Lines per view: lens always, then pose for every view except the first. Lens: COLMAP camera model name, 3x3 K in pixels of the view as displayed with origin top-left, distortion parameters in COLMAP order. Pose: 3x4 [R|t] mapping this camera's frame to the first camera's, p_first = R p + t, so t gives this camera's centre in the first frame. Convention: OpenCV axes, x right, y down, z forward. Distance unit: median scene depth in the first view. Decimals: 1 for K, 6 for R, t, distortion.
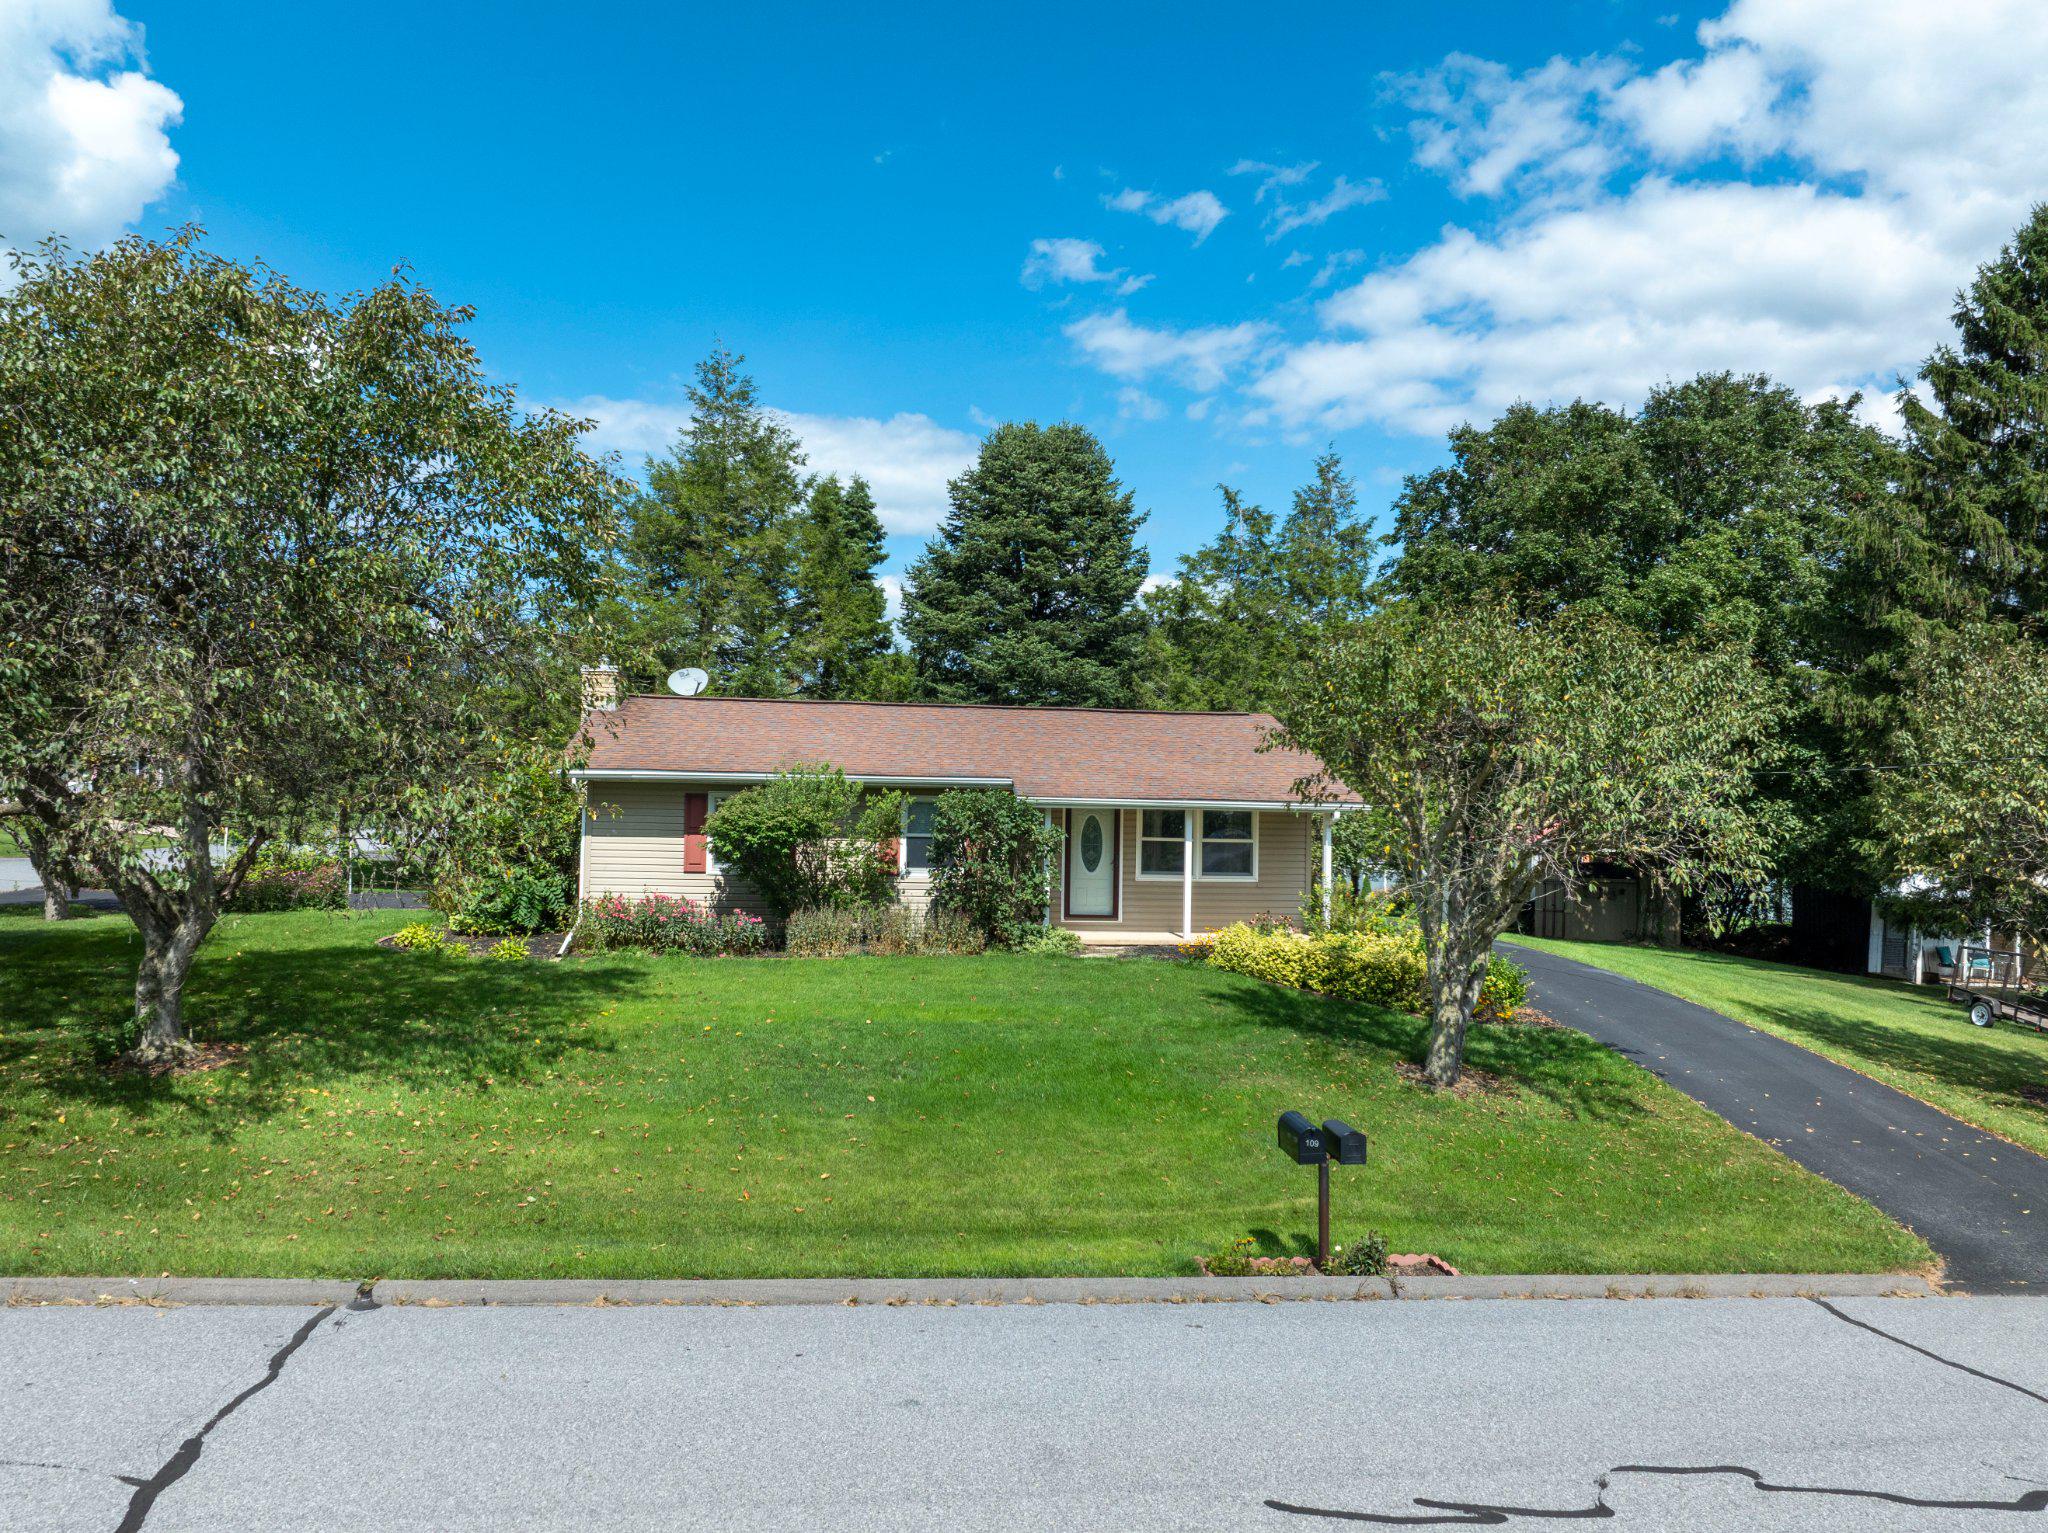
lens RADIAL K [[1442.5, 0, 1019.5], [0, 1442.5, 762.1], [0, 0, 1]] dist [-0.043165, 0.008464]
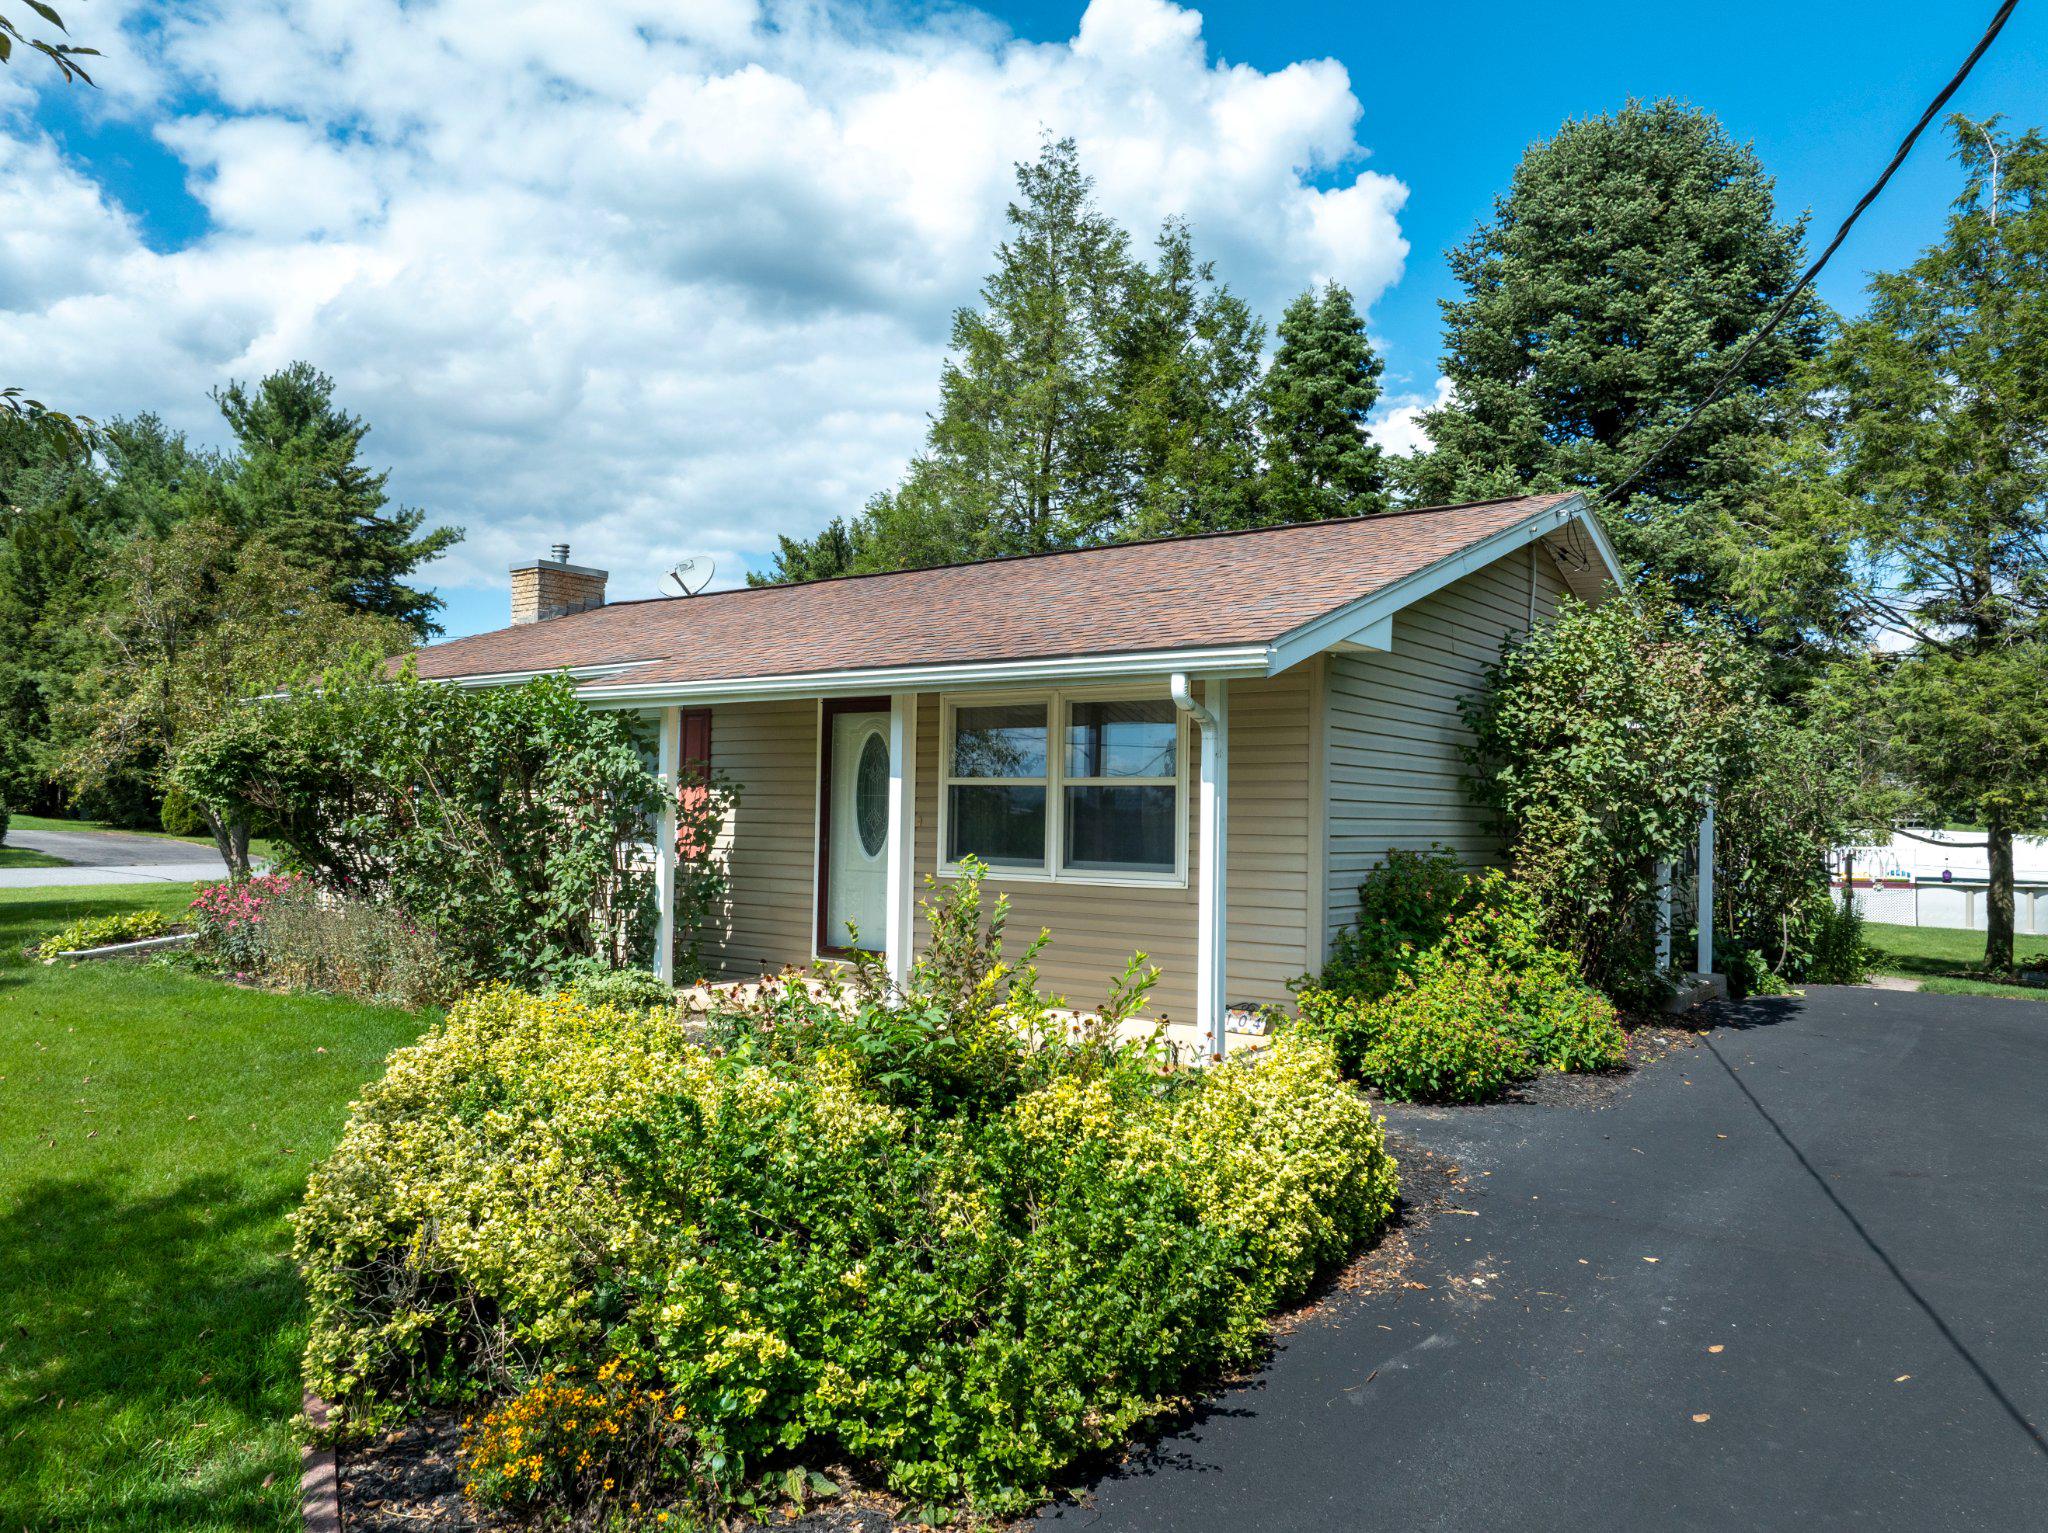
lens RADIAL K [[1442.5, 0, 1032.0], [0, 1442.5, 767.3], [0, 0, 1]] dist [-0.043165, 0.008464]
pose [[0.723126, -0.029707, -0.690077, 0.397499], [0.024191, 0.999551, -0.017681, 0.056777], [0.690293, -0.003908, 0.723520, 0.696010]]
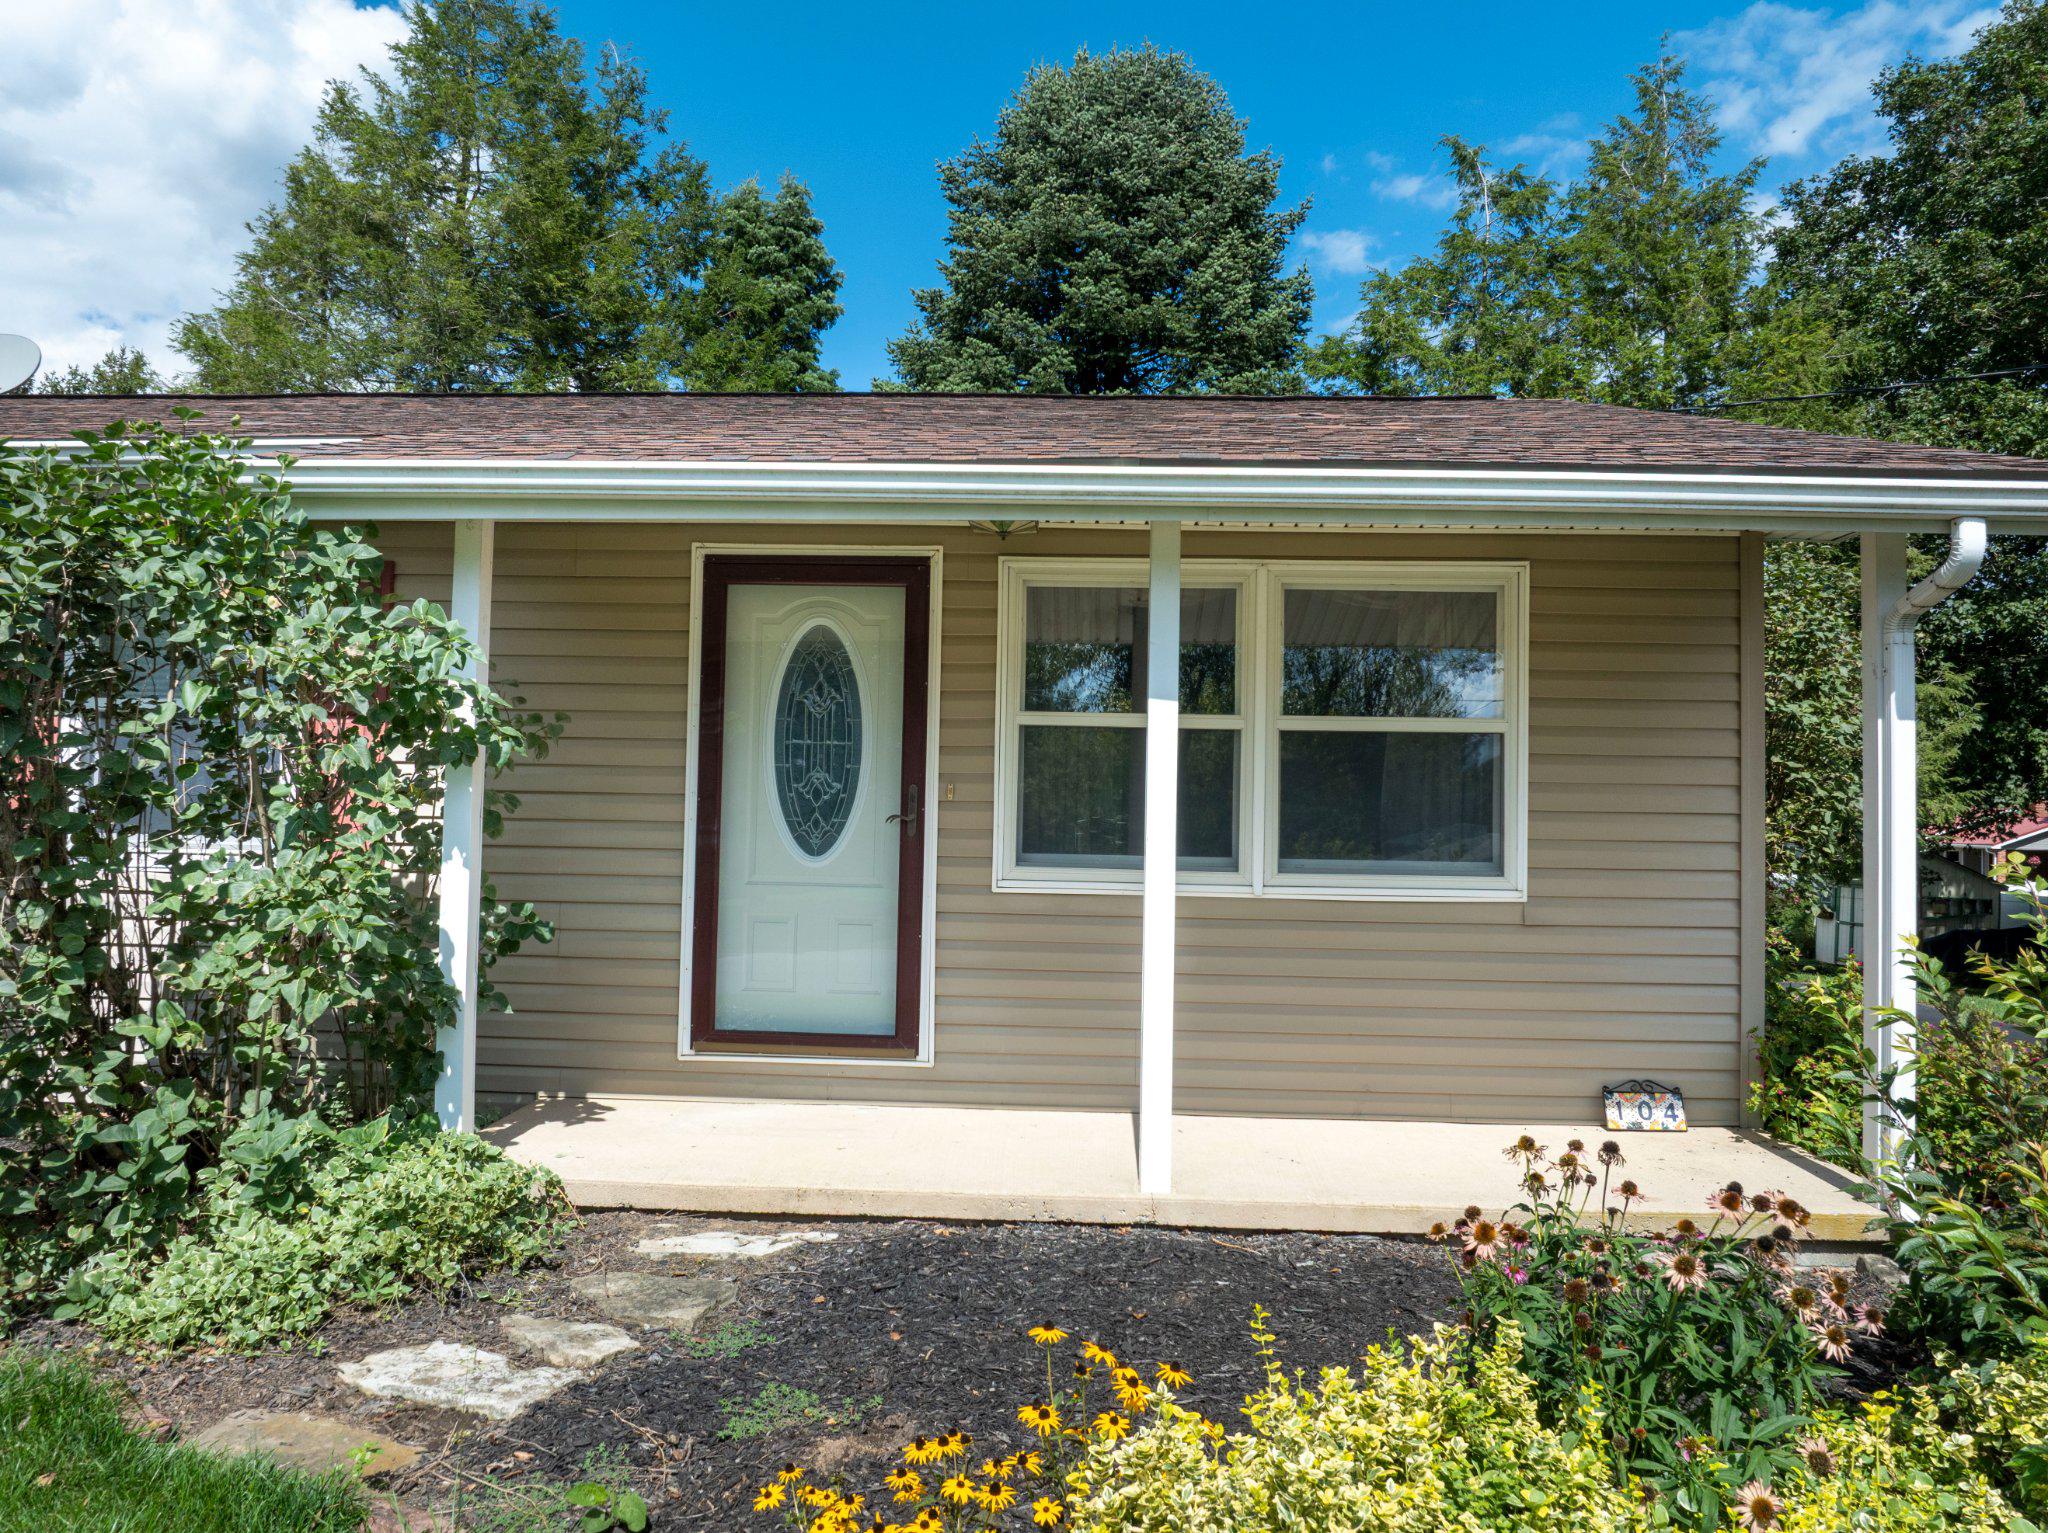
lens RADIAL K [[1442.5, 0, 1025.9], [0, 1442.5, 760.3], [0, 0, 1]] dist [-0.043165, 0.008464]
pose [[0.985201, -0.007052, -0.171256, 0.125792], [0.006471, 0.999971, -0.003947, 0.060601], [0.171279, 0.002780, 0.985219, 0.756004]]
